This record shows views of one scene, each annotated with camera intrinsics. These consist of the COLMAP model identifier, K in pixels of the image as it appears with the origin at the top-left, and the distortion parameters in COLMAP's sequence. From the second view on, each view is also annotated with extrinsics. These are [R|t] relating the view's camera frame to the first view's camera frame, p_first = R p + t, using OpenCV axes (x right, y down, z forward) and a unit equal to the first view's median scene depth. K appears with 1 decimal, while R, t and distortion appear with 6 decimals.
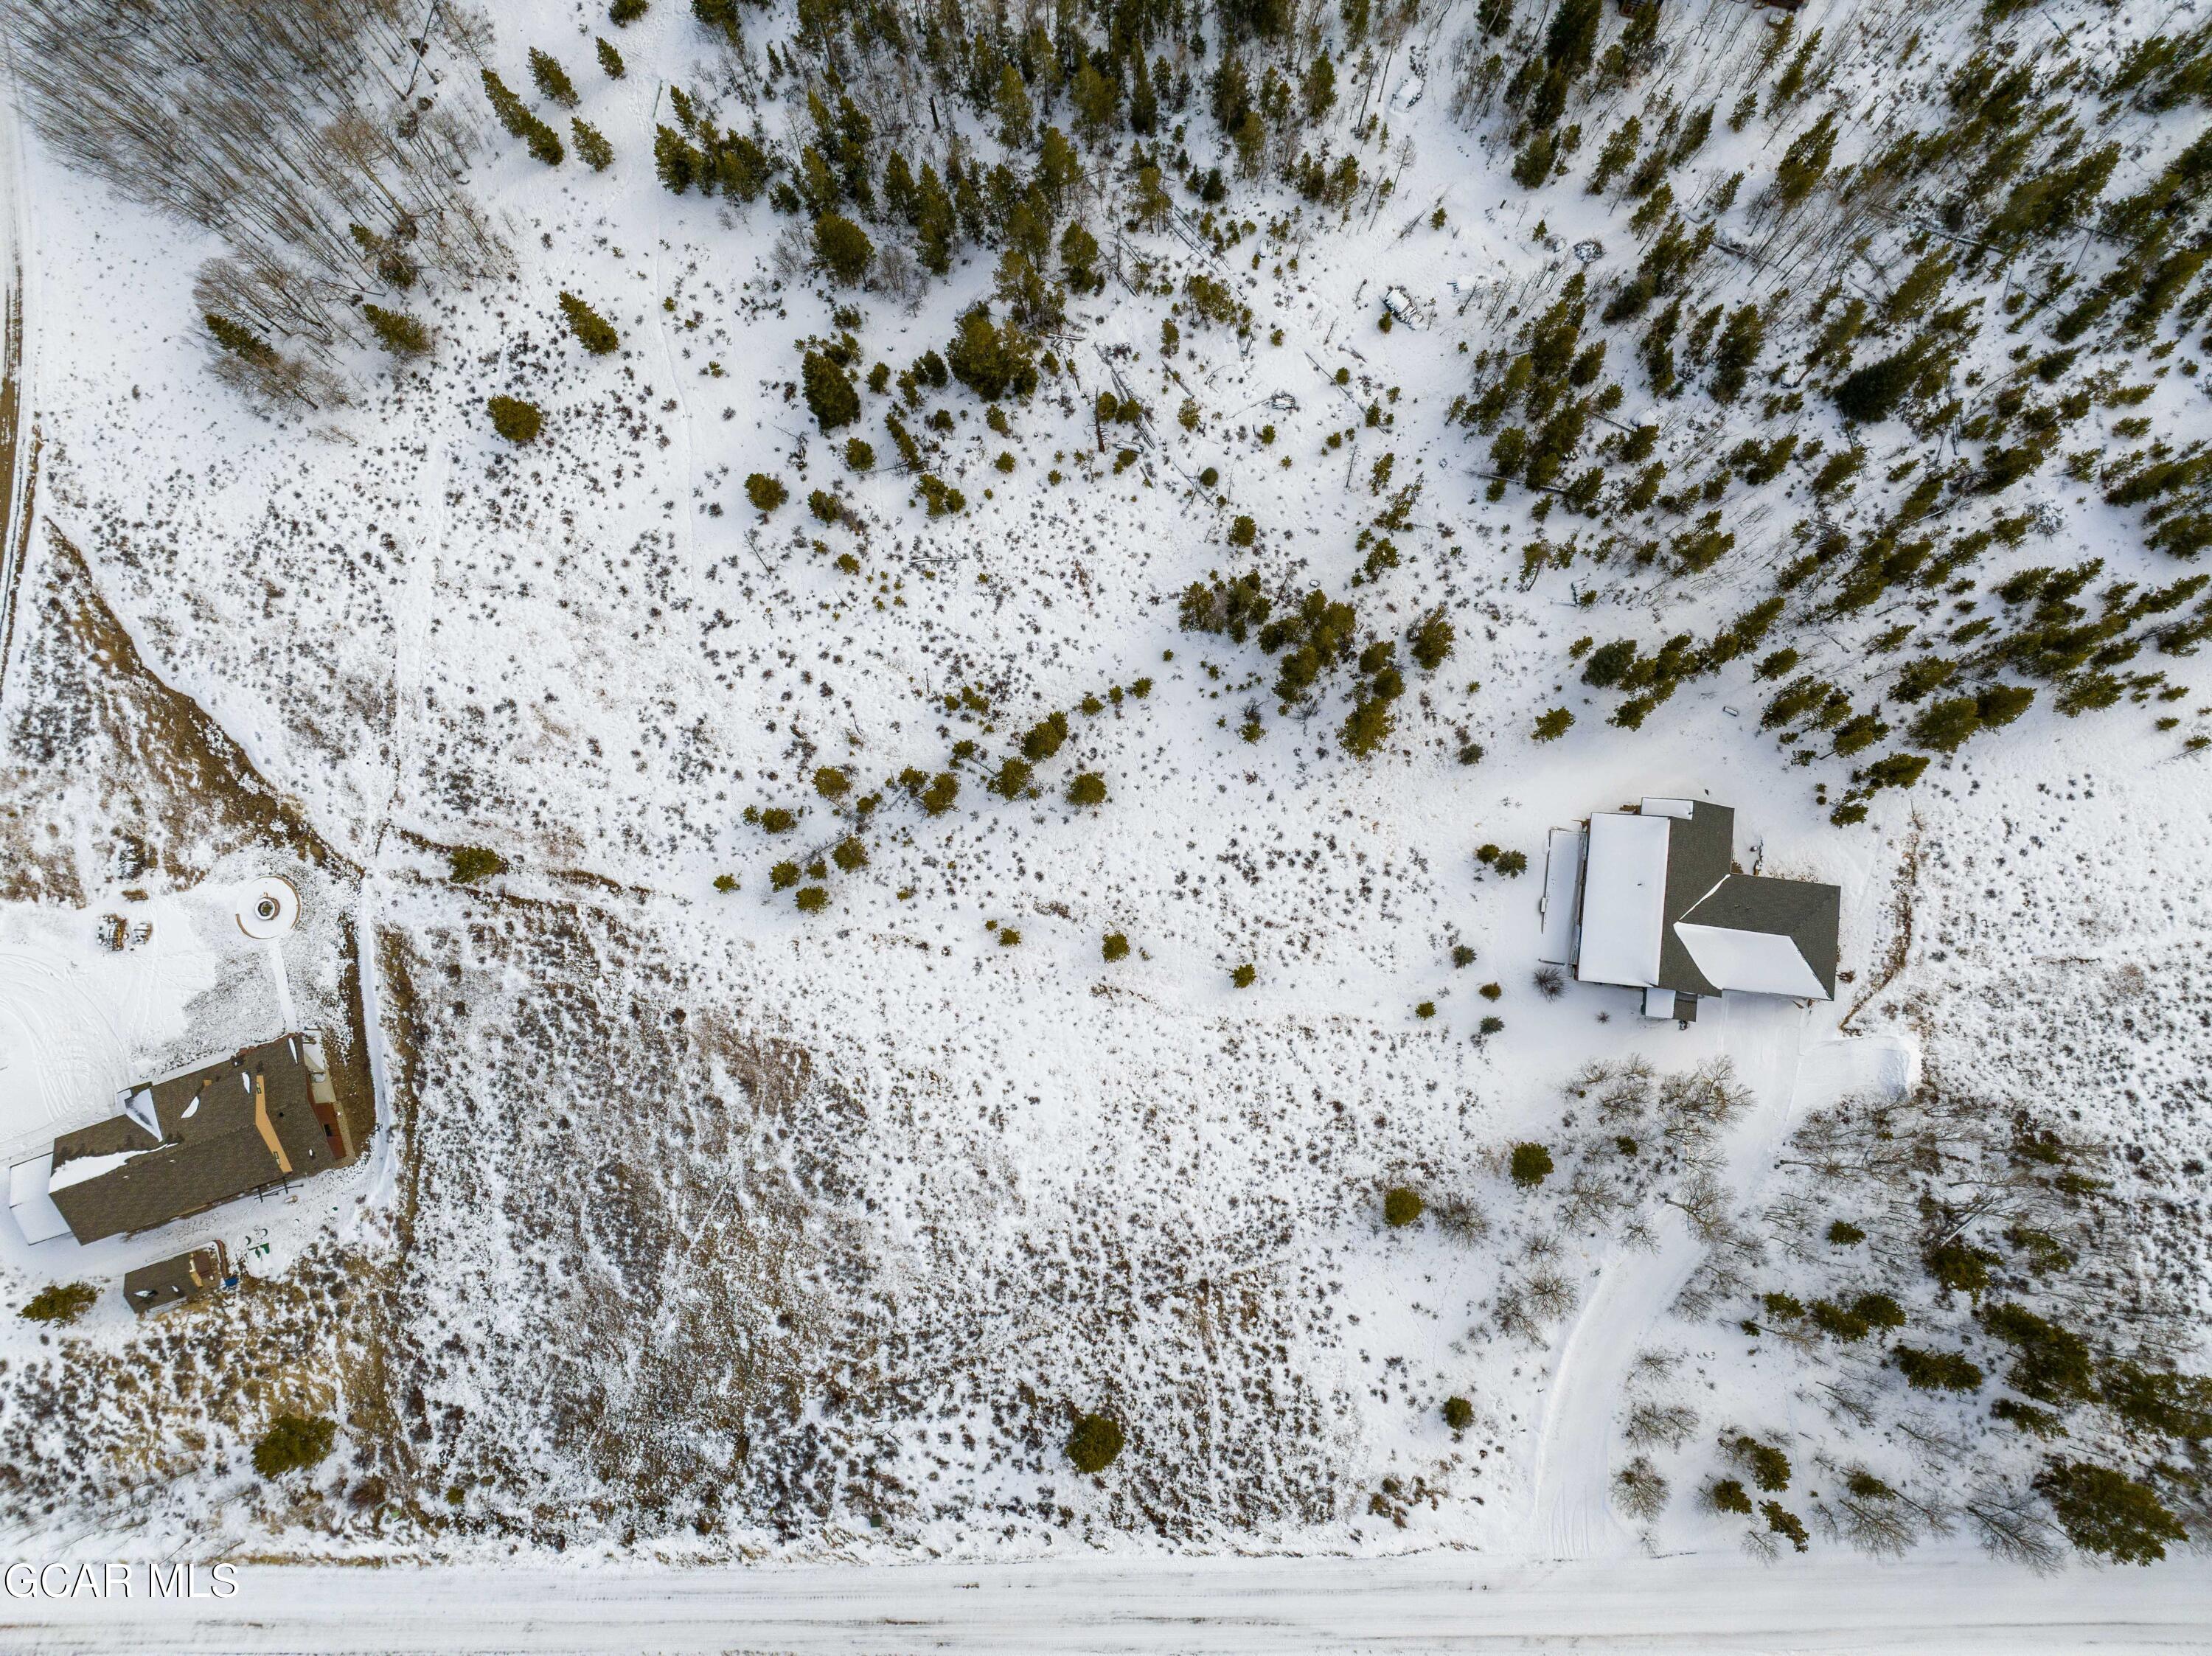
lens RADIAL K [[1568.4, 0, 1088.5], [0, 1568.4, 817.4], [0, 0, 1]] dist [-0.048686, 0.019083]
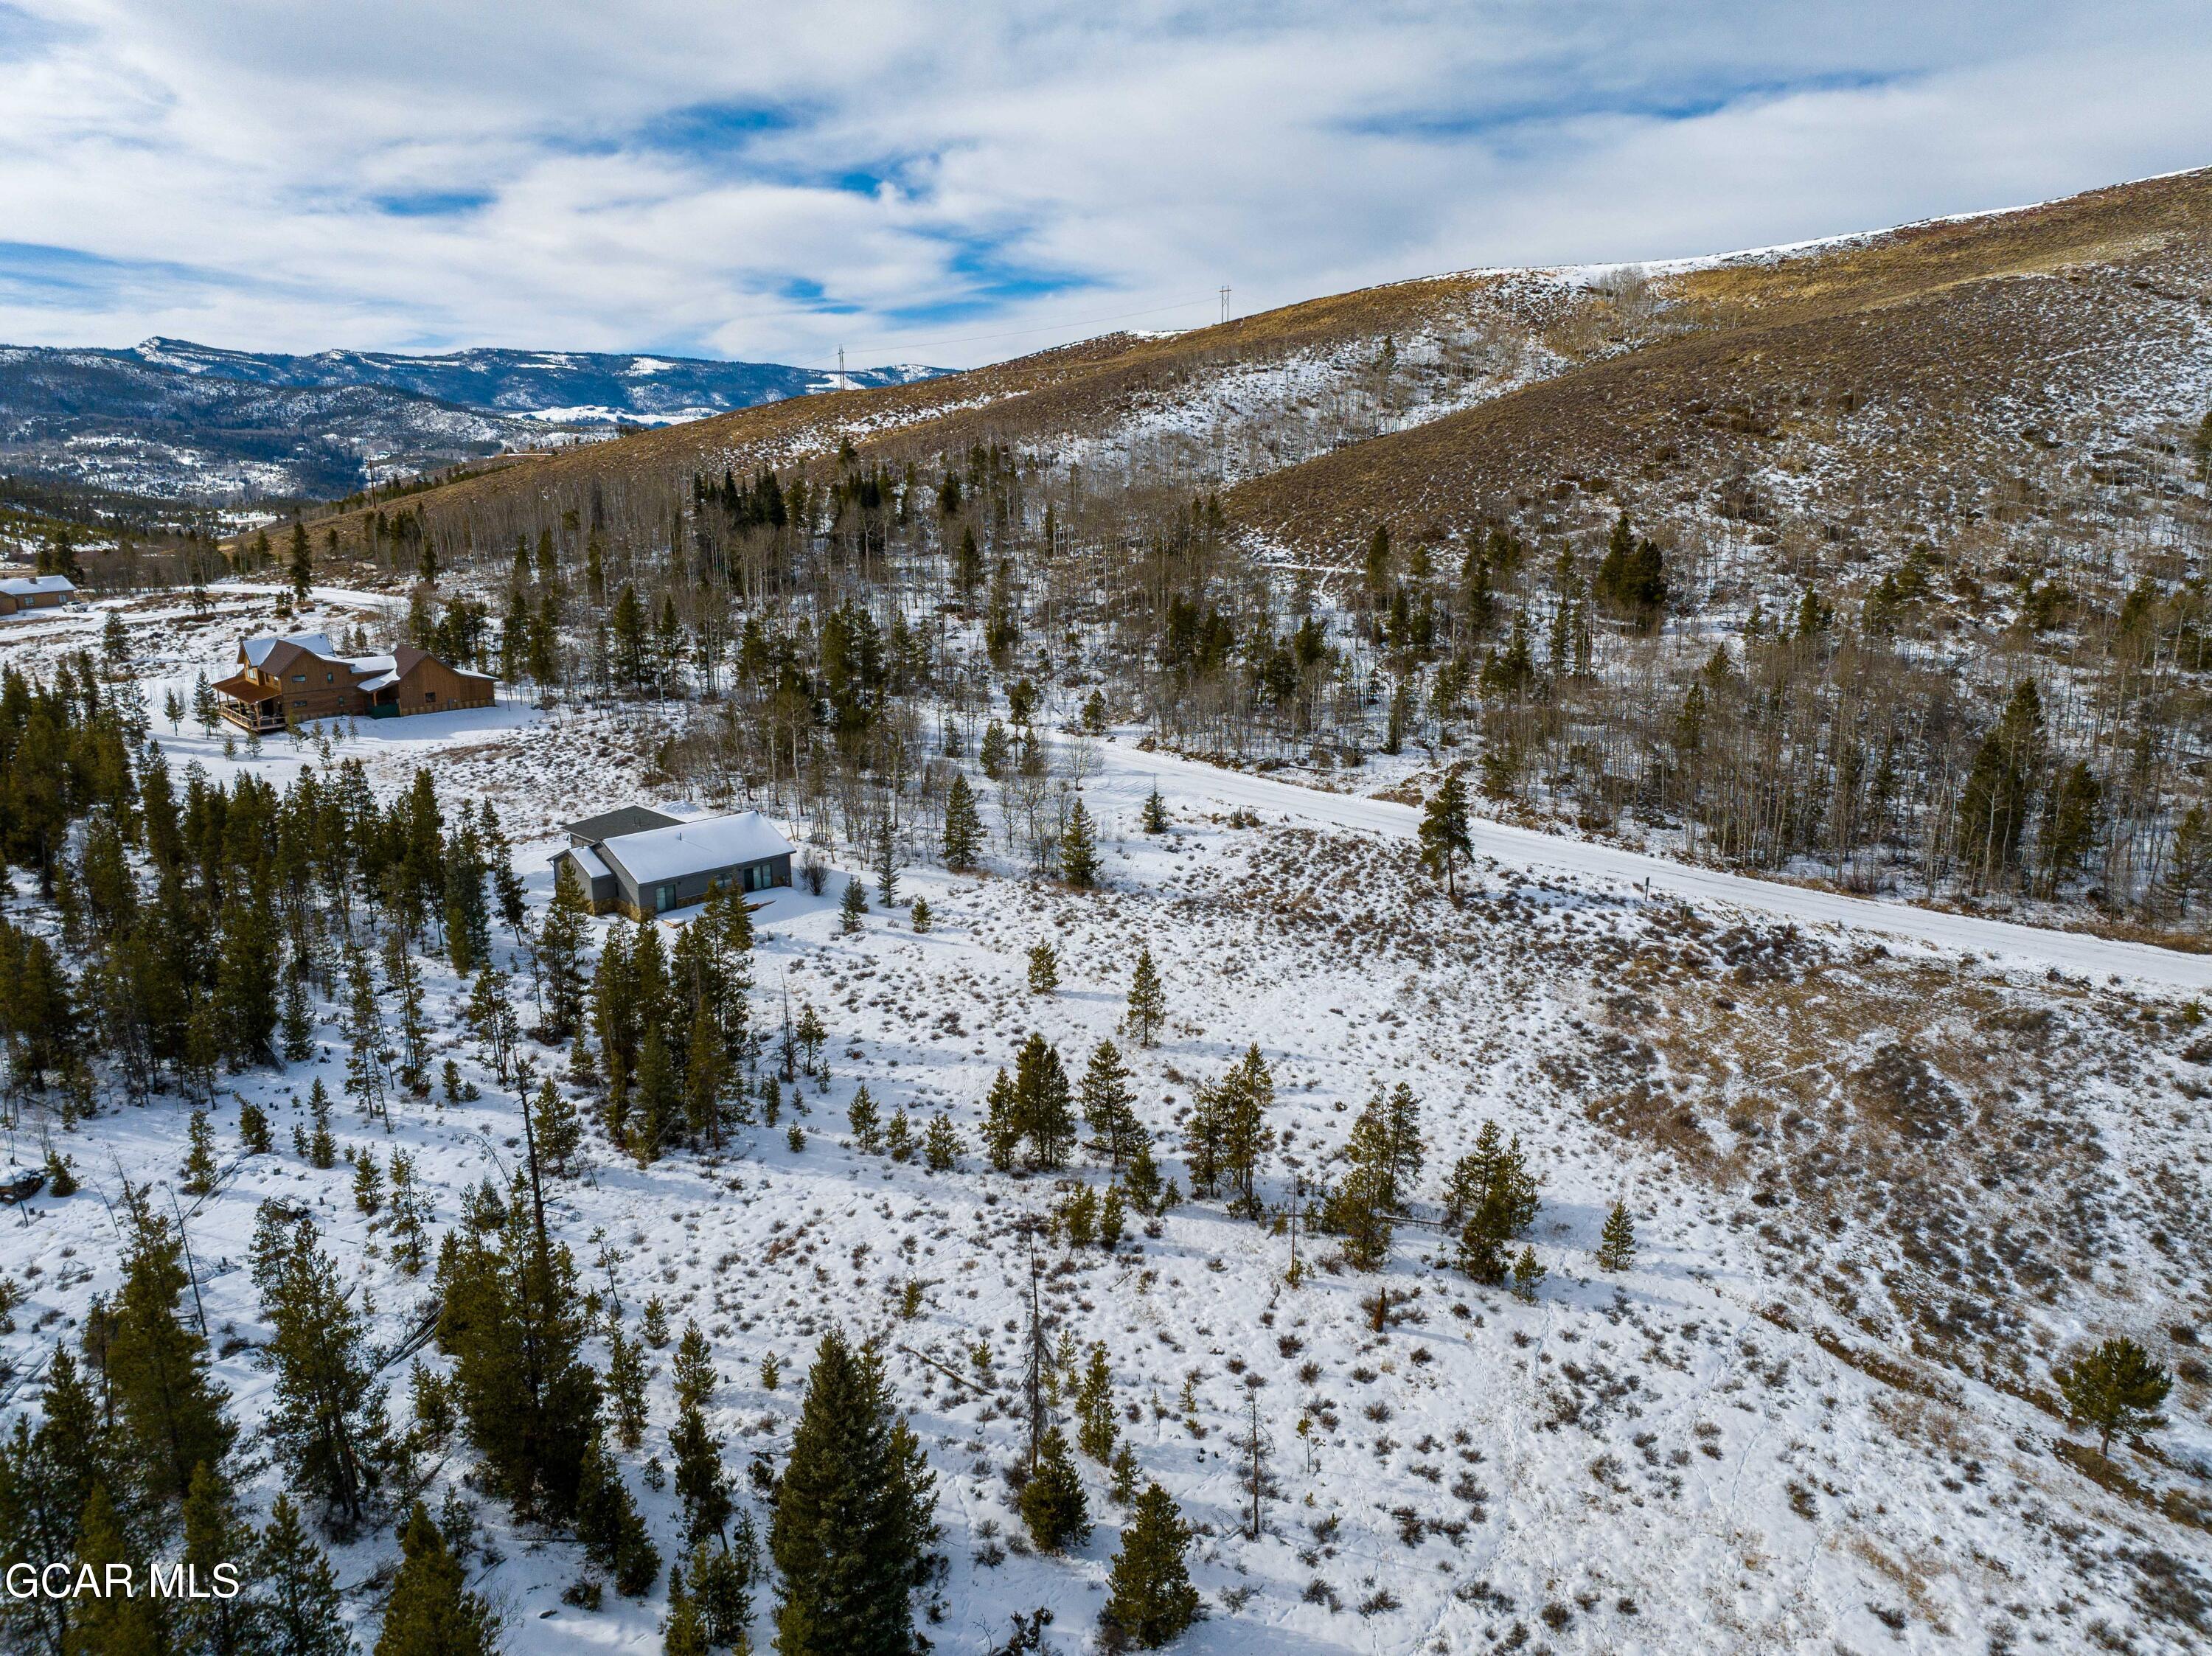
lens RADIAL K [[1568.4, 0, 1117.0], [0, 1568.4, 730.2], [0, 0, 1]] dist [-0.048686, 0.019083]
pose [[-0.784370, -0.106834, 0.611024, -0.431568], [0.614962, -0.005057, 0.788541, -0.537662], [-0.081153, 0.994264, 0.069666, 0.814005]]
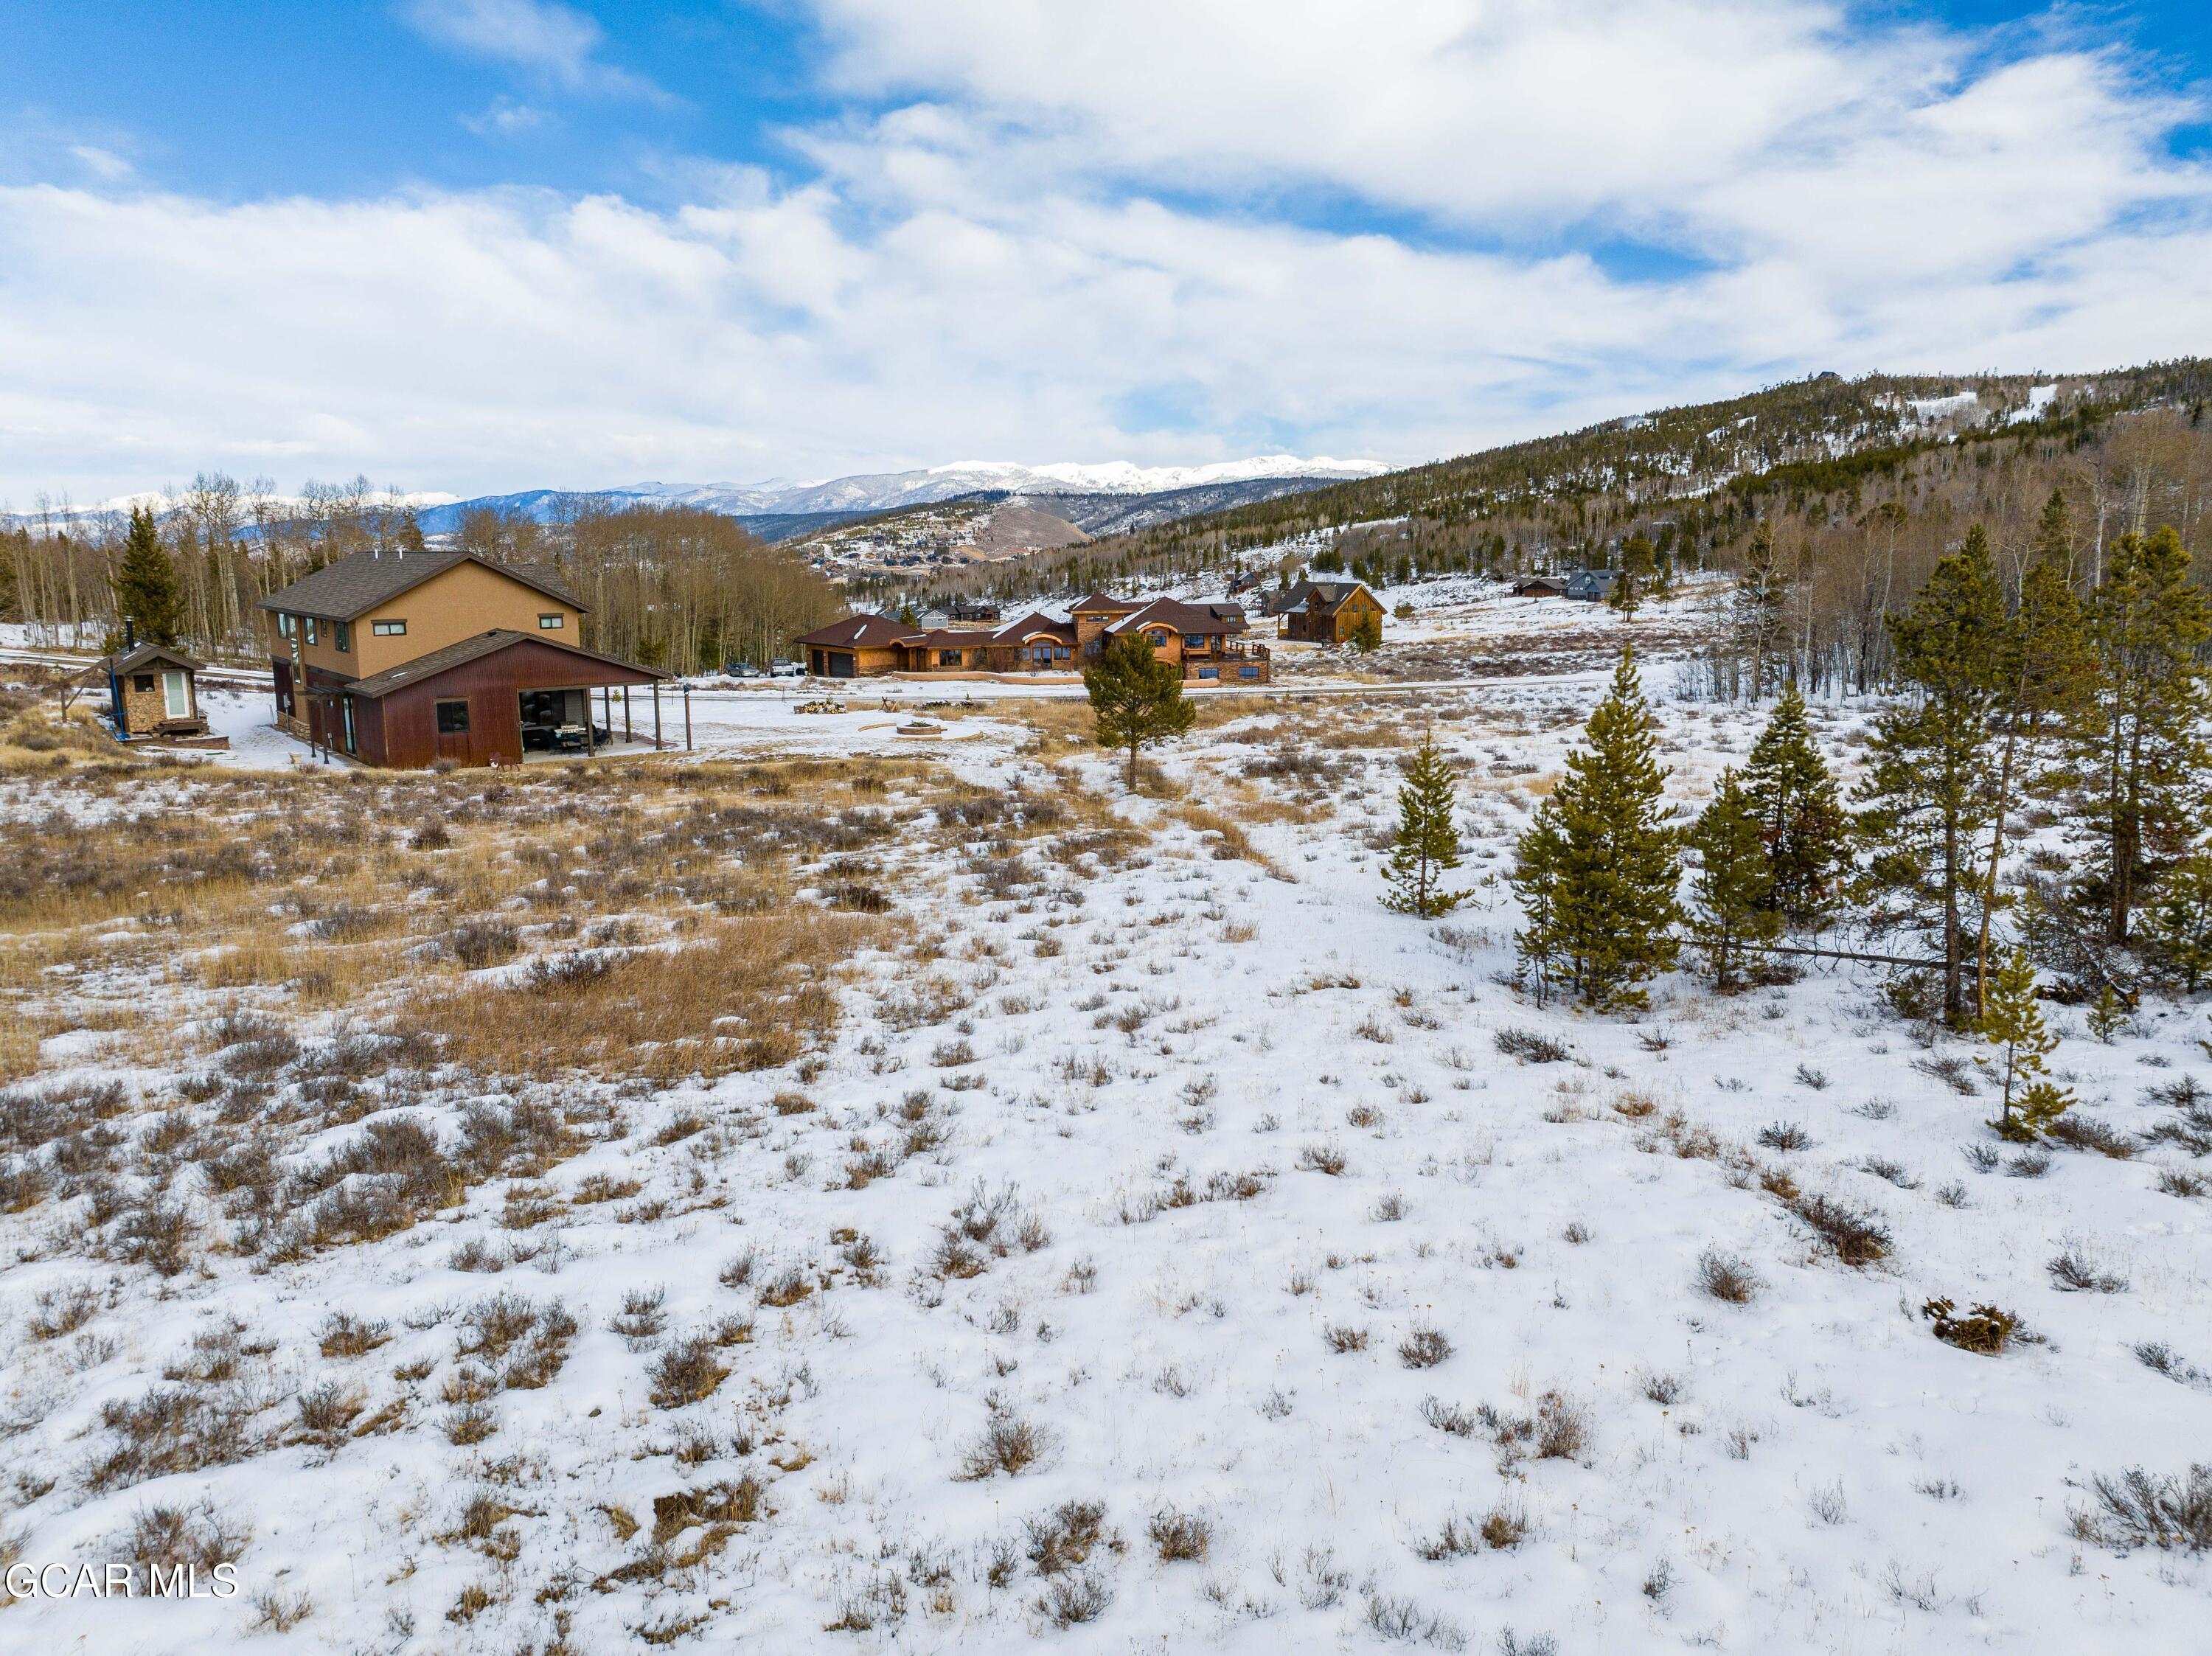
lens RADIAL K [[1568.4, 0, 1119.4], [0, 1568.4, 831.7], [0, 0, 1]] dist [-0.048686, 0.019083]
pose [[0.330217, 0.183466, -0.925903, -0.023851], [-0.934237, 0.203560, -0.292855, 0.164003], [0.134748, 0.961719, 0.238620, 0.963682]]
